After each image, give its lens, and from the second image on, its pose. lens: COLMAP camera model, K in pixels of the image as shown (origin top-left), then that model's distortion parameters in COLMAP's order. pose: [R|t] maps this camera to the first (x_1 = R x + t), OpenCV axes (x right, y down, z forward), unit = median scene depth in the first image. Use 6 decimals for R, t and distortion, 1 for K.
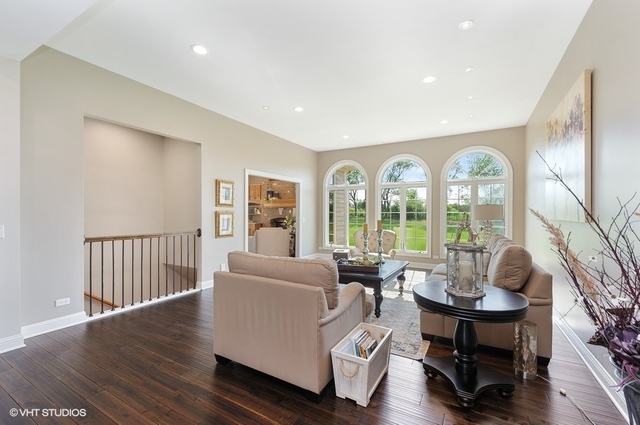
lens RADIAL K [[290.5, 0, 319.7], [0, 290.5, 215.4], [0, 0, 1]] dist [-0.002518, -0.000203]
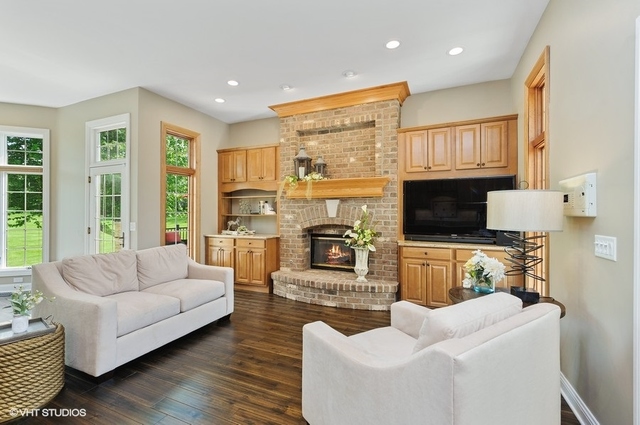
lens RADIAL K [[290.5, 0, 318.3], [0, 290.5, 208.9], [0, 0, 1]] dist [-0.002518, -0.000203]
pose [[0.992021, -0.002255, 0.126055, -0.205024], [0.002910, 0.999983, -0.005011, -0.011081], [-0.126042, 0.005338, 0.992011, 0.604478]]
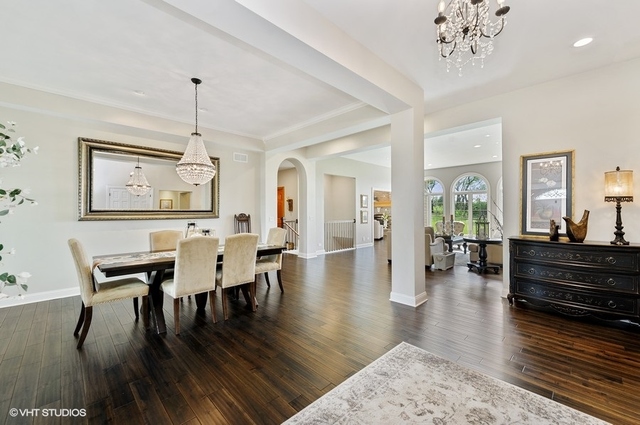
lens RADIAL K [[255.0, 0, 319.1], [0, 255.0, 213.1], [0, 0, 1]] dist [0.015963, -0.000209]
pose [[0.957227, -0.002609, -0.289328, -0.051372], [0.003082, 0.999995, 0.001180, 0.000241], [0.289323, -0.002021, 0.957229, -0.309177]]
